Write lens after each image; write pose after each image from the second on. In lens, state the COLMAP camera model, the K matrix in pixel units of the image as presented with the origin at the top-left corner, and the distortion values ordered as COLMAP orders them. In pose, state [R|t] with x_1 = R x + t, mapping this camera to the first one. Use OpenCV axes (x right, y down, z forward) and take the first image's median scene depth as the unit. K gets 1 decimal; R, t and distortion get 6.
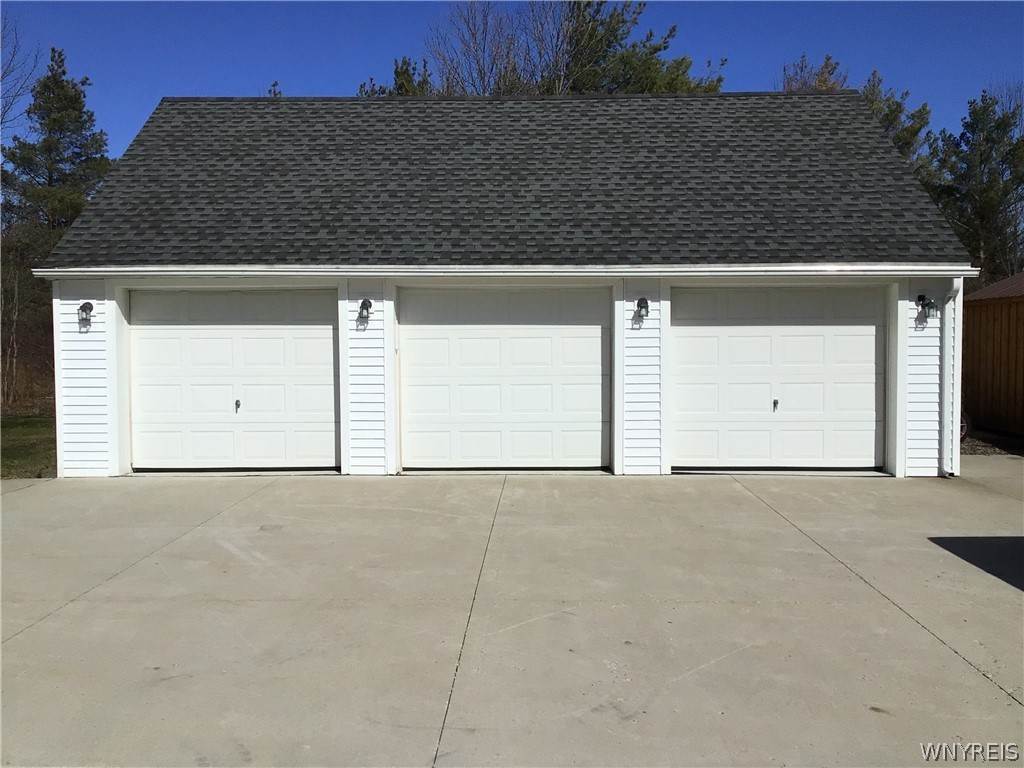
lens RADIAL K [[665.0, 0, 512.0], [0, 665.0, 384.0], [0, 0, 1]] dist [0.051870, -0.046537]
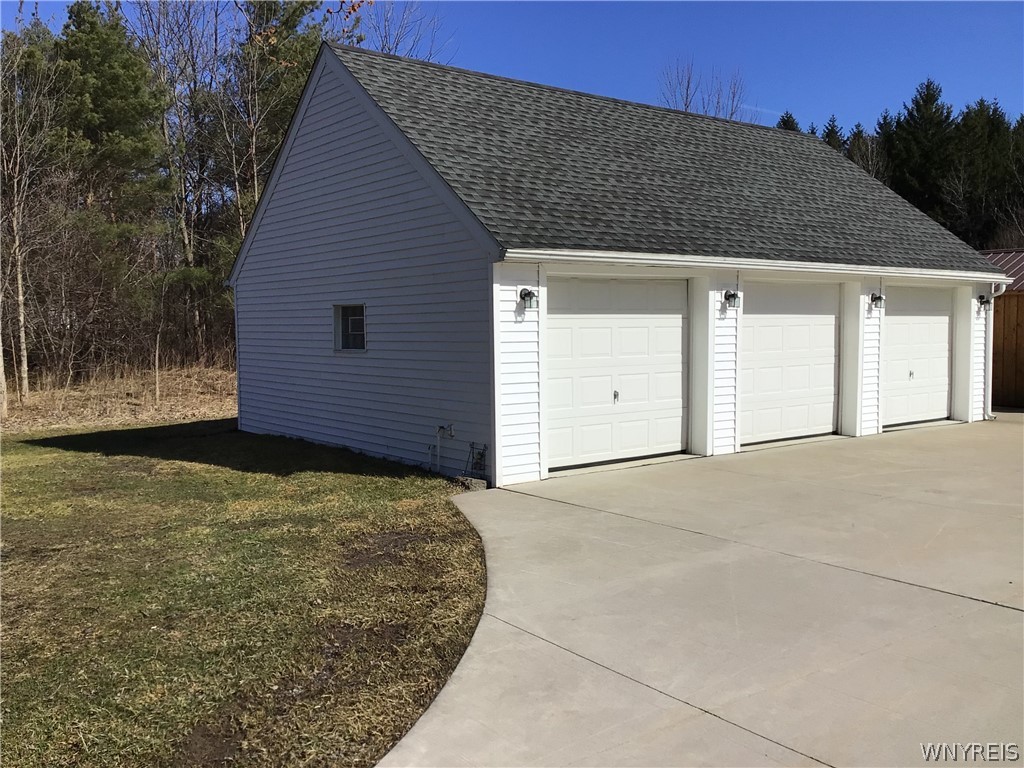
lens RADIAL K [[910.3, 0, 512.0], [0, 910.3, 384.0], [0, 0, 1]] dist [0.099036, -0.160021]
pose [[0.790735, -0.042302, 0.610695, -1.327561], [0.051614, 0.998664, 0.002346, 0.002685], [-0.609979, 0.029666, 0.791862, 0.042921]]
